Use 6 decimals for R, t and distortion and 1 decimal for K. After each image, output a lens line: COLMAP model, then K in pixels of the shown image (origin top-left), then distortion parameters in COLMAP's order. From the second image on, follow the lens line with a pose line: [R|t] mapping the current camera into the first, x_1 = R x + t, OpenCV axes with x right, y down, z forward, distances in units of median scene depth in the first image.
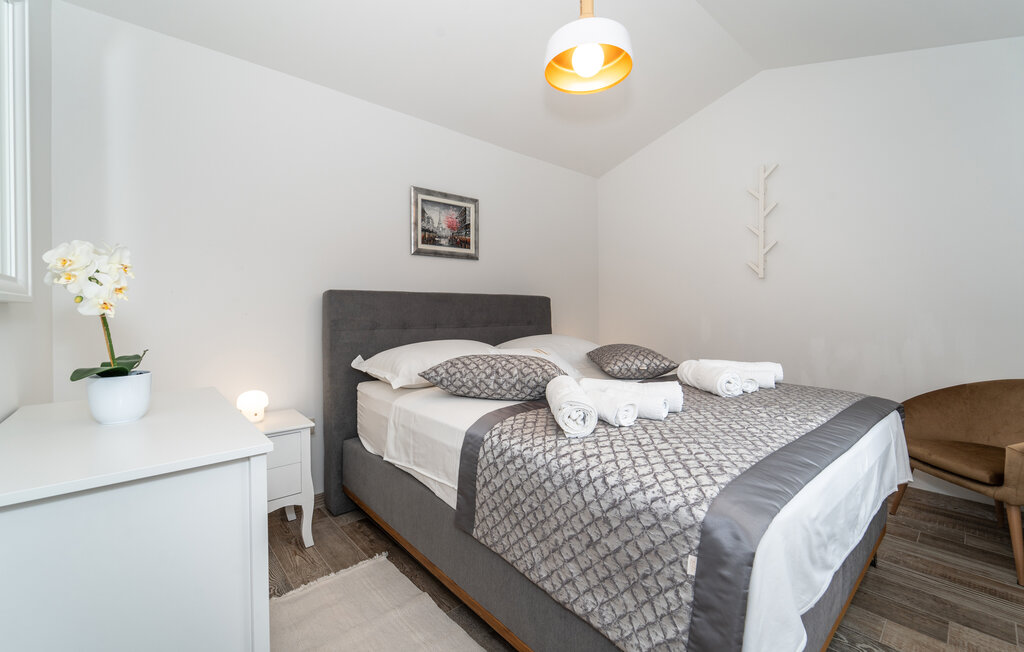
lens RADIAL K [[411.5, 0, 511.6], [0, 411.5, 308.8], [0, 0, 1]] dist [-0.000152, -0.000249]
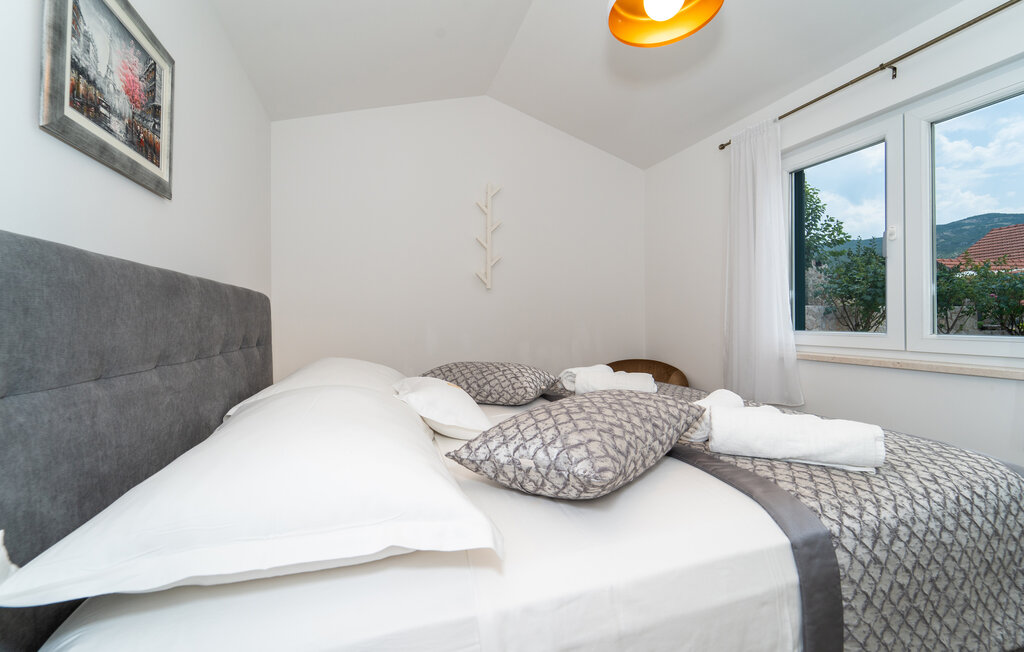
lens RADIAL K [[411.5, 0, 511.6], [0, 411.5, 308.8], [0, 0, 1]] dist [-0.000152, -0.000249]
pose [[0.382963, 0.024692, 0.923434, -0.873835], [-0.007809, 0.999694, -0.023493, 0.009590], [-0.923731, 0.001786, 0.383038, 1.306249]]
